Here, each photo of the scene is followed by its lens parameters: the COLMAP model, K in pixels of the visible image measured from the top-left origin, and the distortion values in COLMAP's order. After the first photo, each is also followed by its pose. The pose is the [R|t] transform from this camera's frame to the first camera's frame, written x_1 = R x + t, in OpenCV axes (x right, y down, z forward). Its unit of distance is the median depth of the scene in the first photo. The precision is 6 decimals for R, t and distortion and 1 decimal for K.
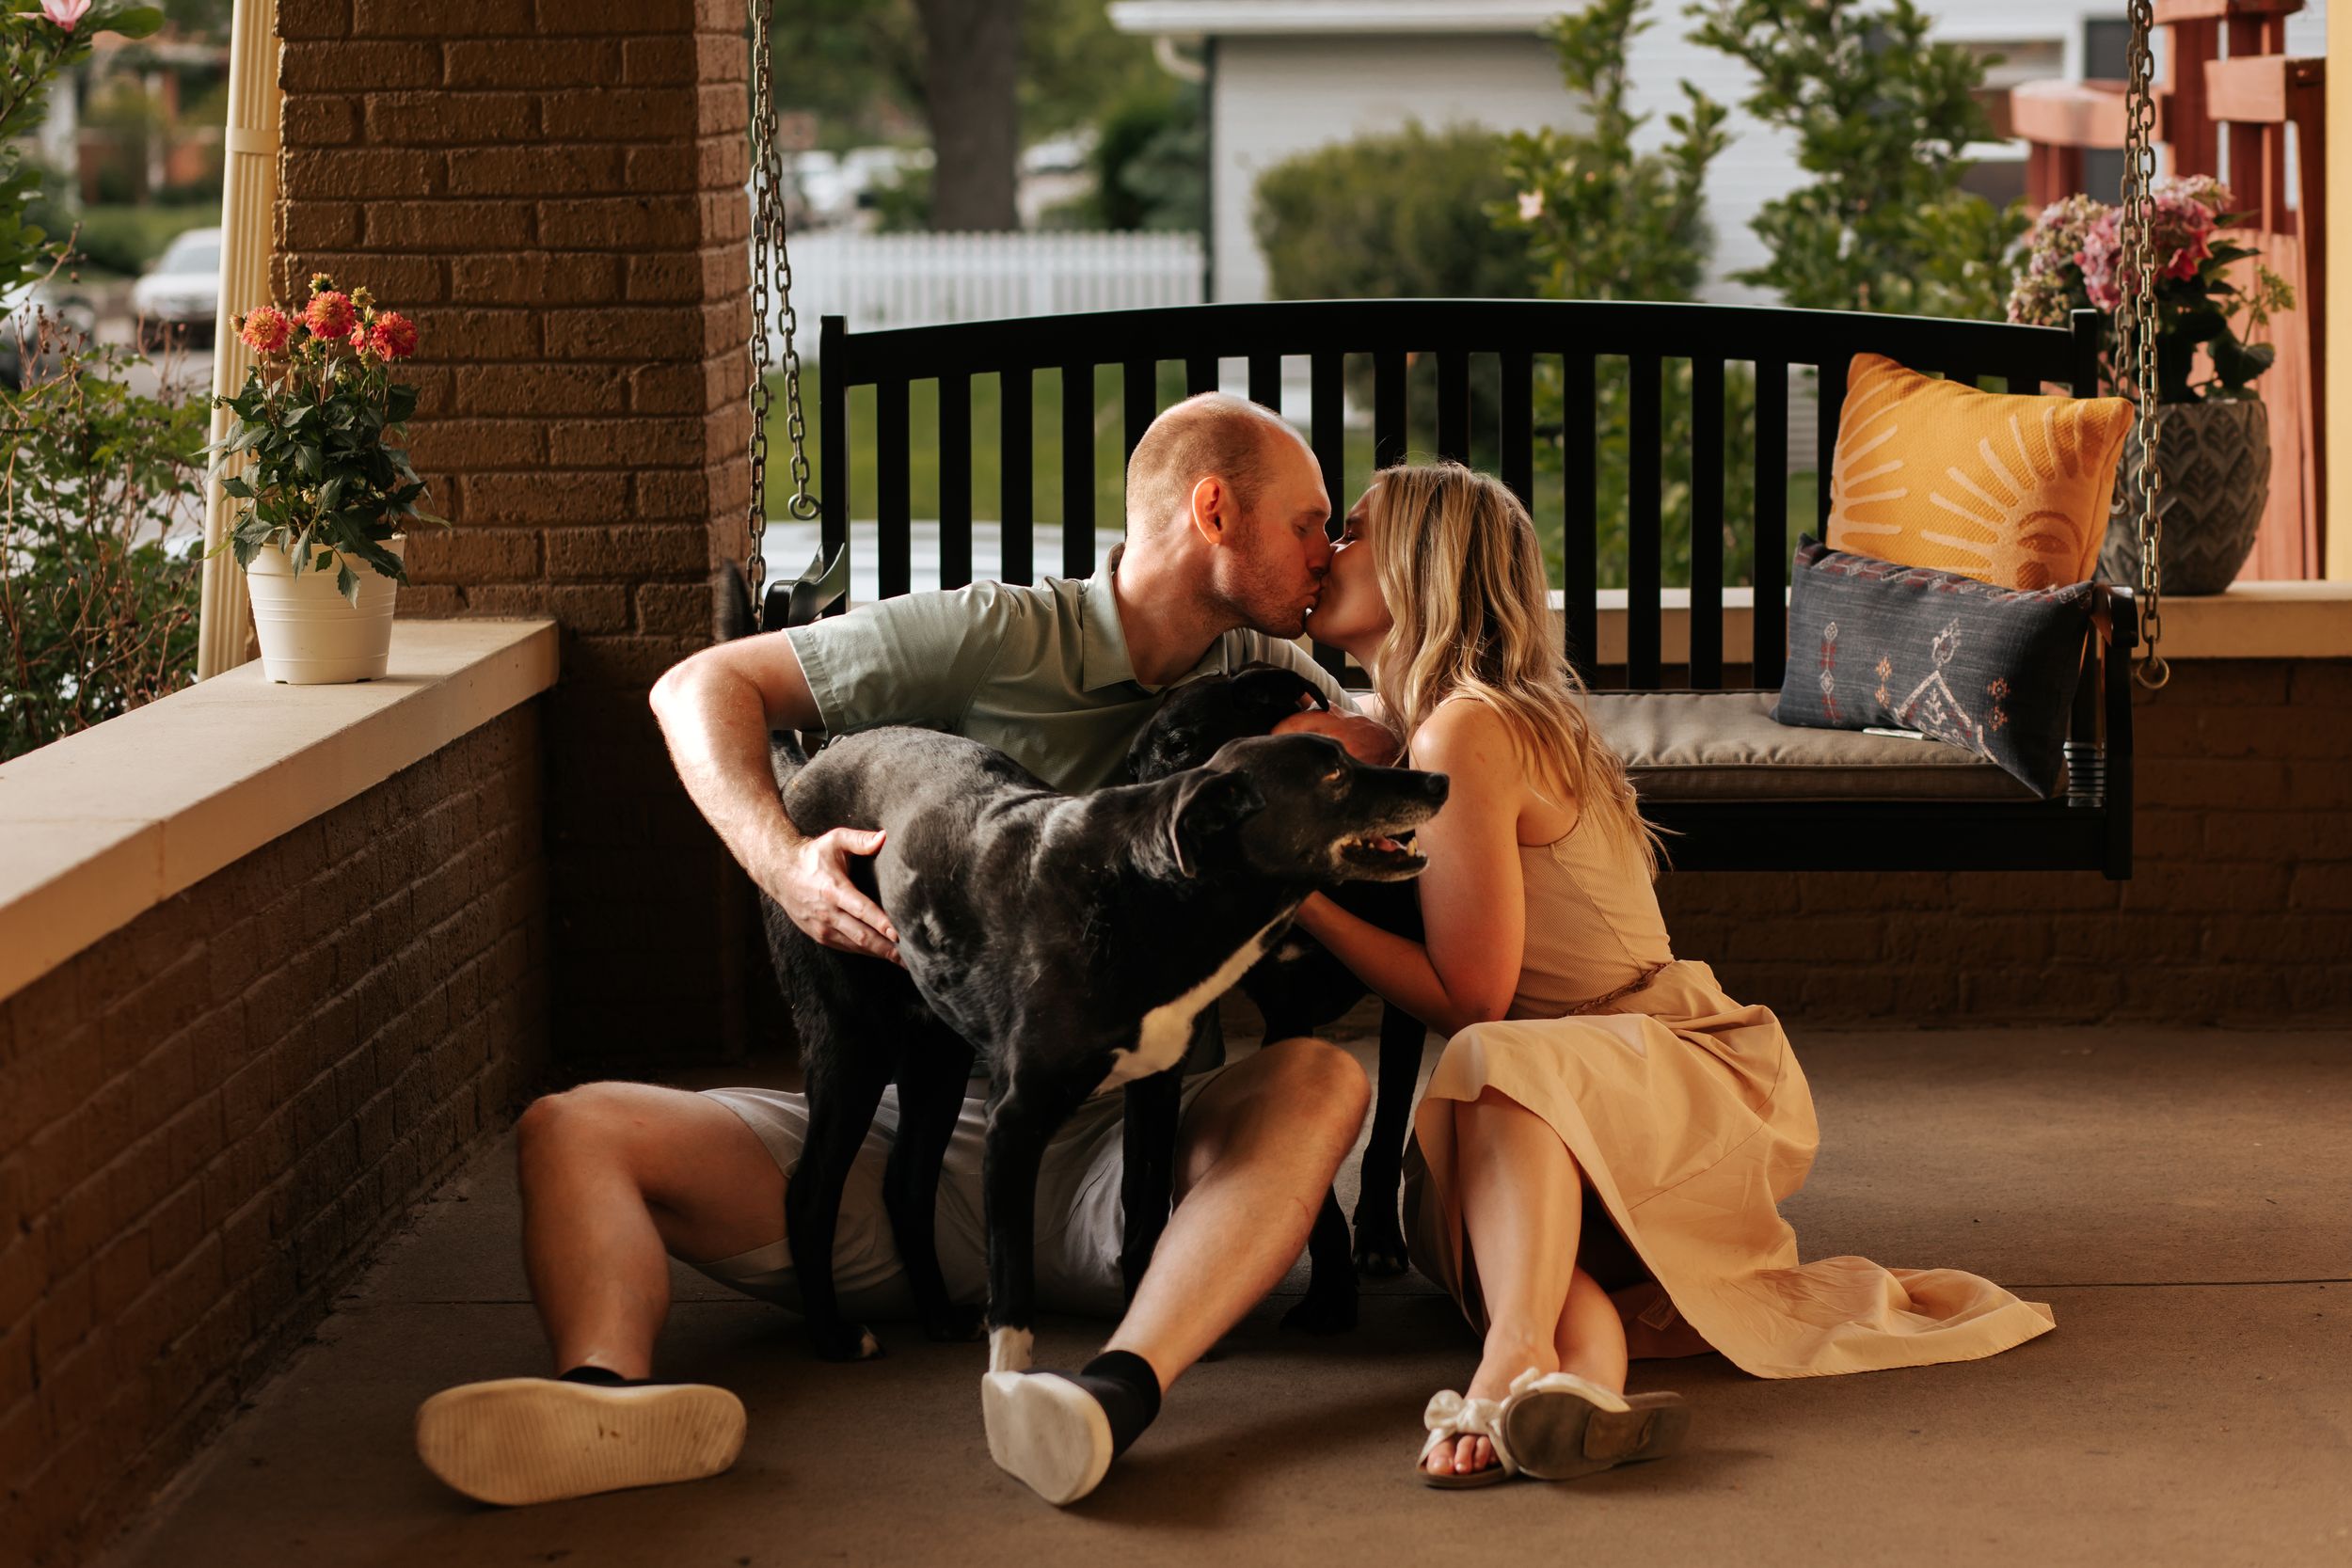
lens RADIAL K [[7255.9, 0, 1445.9], [0, 7255.9, 782.8], [0, 0, 1]] dist [-0.004534, 1.008536]
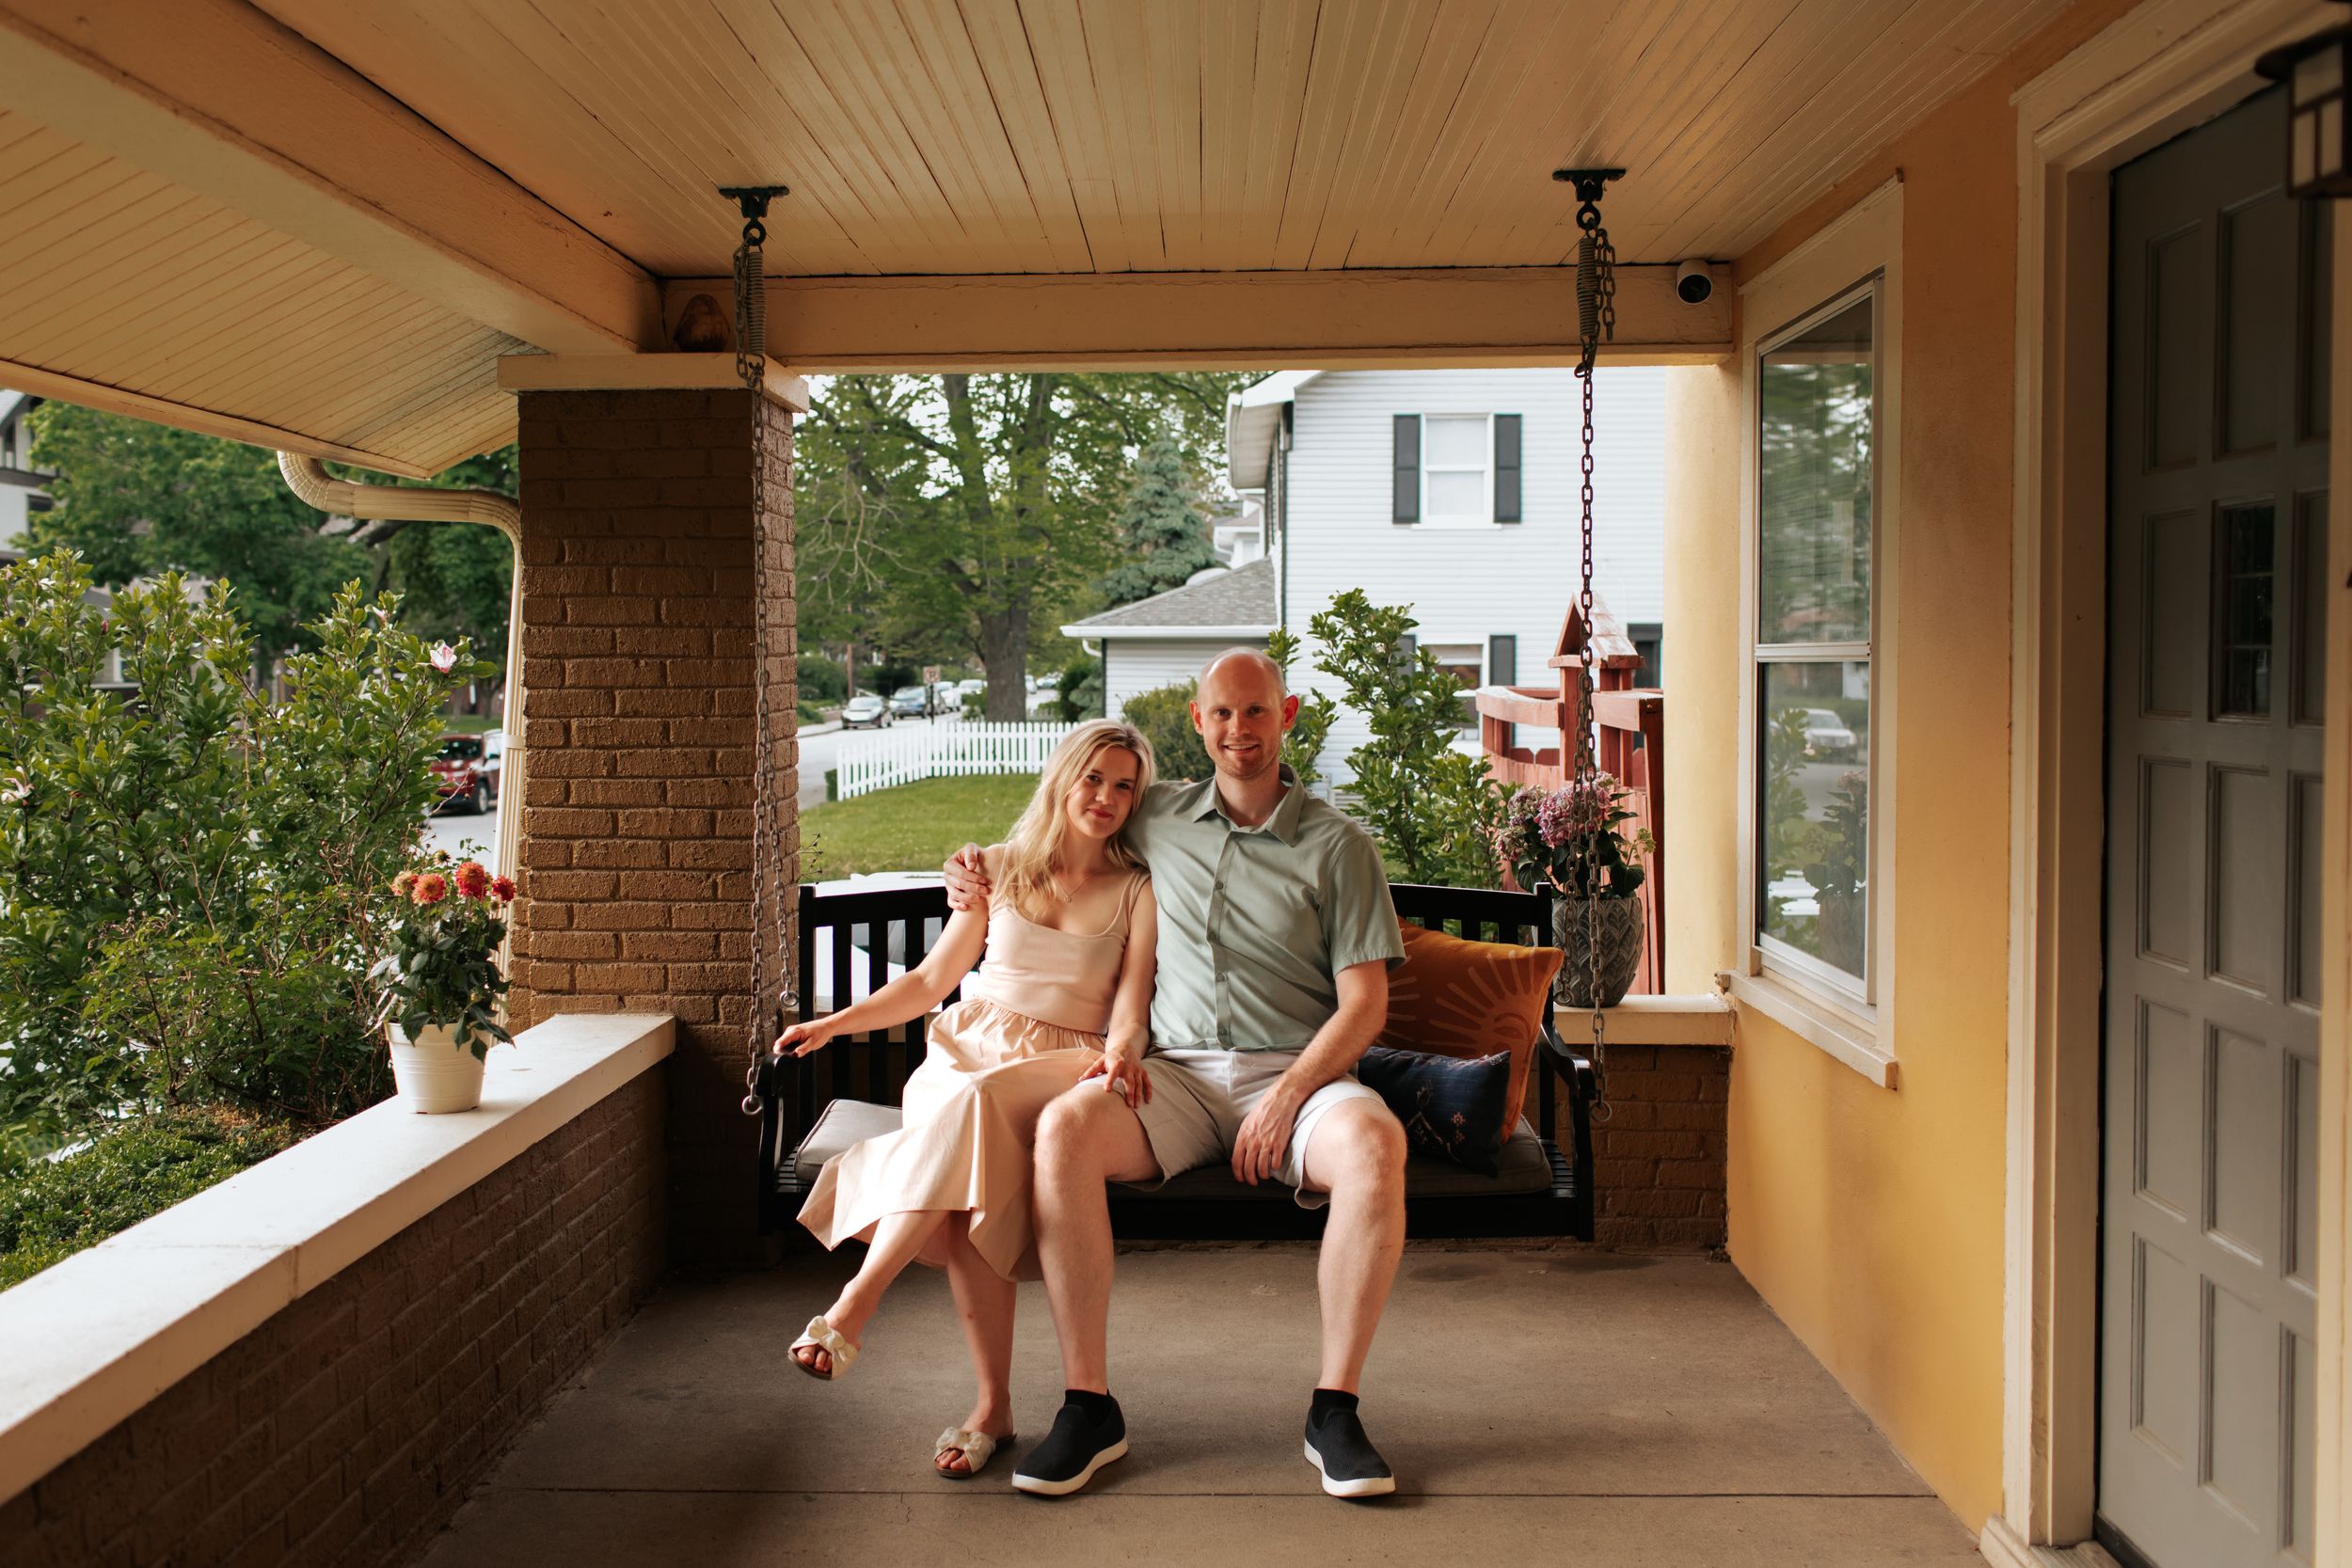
lens RADIAL K [[7255.9, 0, 1445.9], [0, 7255.9, 782.8], [0, 0, 1]] dist [-0.004534, 1.008536]
pose [[0.998711, 0.005528, 0.050452, -0.024572], [0.000291, 0.993413, -0.114590, 0.123881], [-0.050753, 0.114457, 0.992131, -0.768544]]
